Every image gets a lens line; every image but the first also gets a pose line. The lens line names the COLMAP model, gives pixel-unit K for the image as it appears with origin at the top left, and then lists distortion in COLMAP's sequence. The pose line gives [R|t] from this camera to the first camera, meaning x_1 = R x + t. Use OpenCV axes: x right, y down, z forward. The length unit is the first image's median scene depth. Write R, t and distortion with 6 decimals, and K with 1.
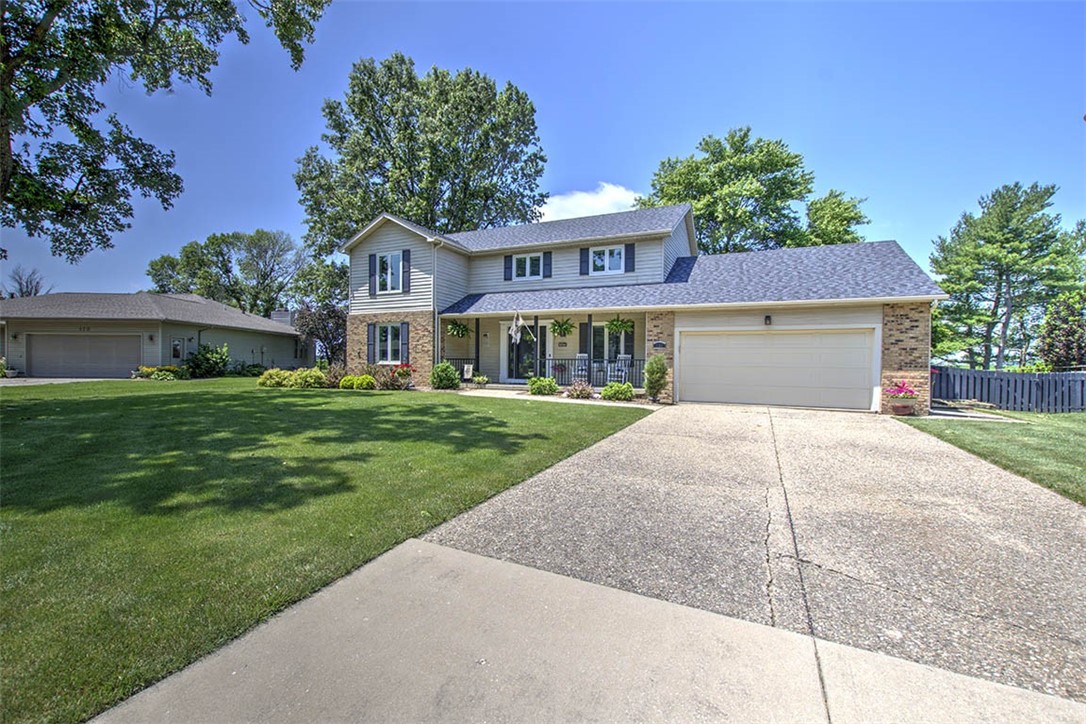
lens RADIAL K [[473.3, 0, 535.8], [0, 473.3, 357.2], [0, 0, 1]] dist [-0.005167, -0.000167]
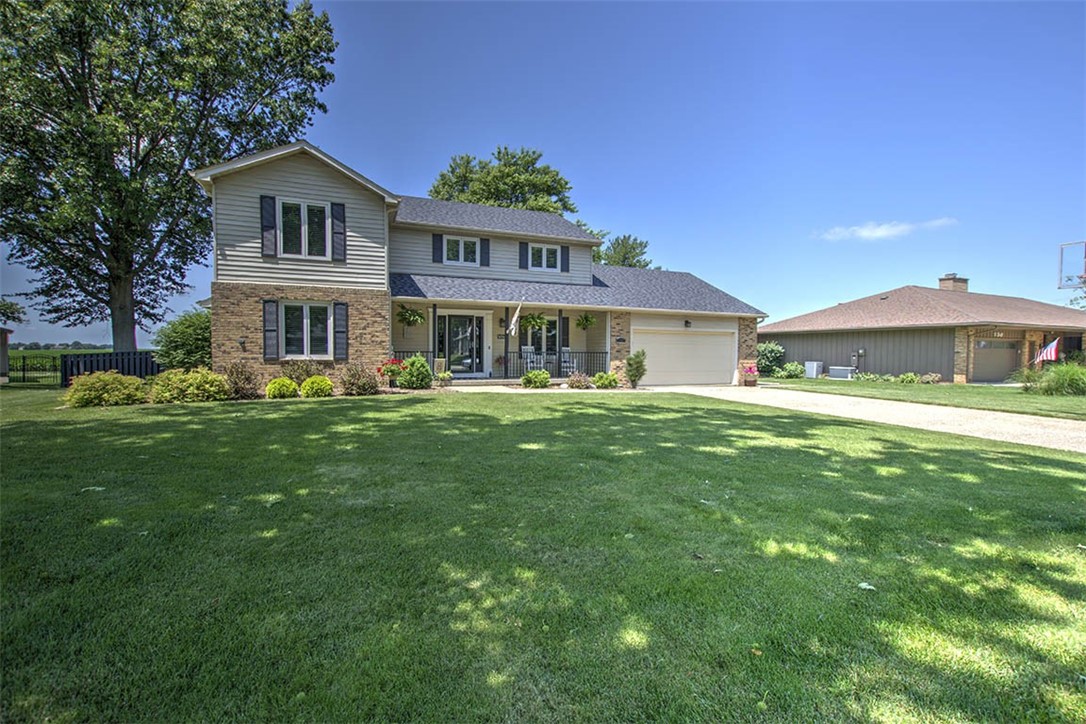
lens RADIAL K [[473.3, 0, 536.0], [0, 473.3, 369.2], [0, 0, 1]] dist [-0.005167, -0.000167]
pose [[0.694829, -0.027791, 0.718638, -0.605793], [-0.003963, 0.999090, 0.042469, -0.001910], [-0.719164, -0.032357, 0.694086, 0.266219]]
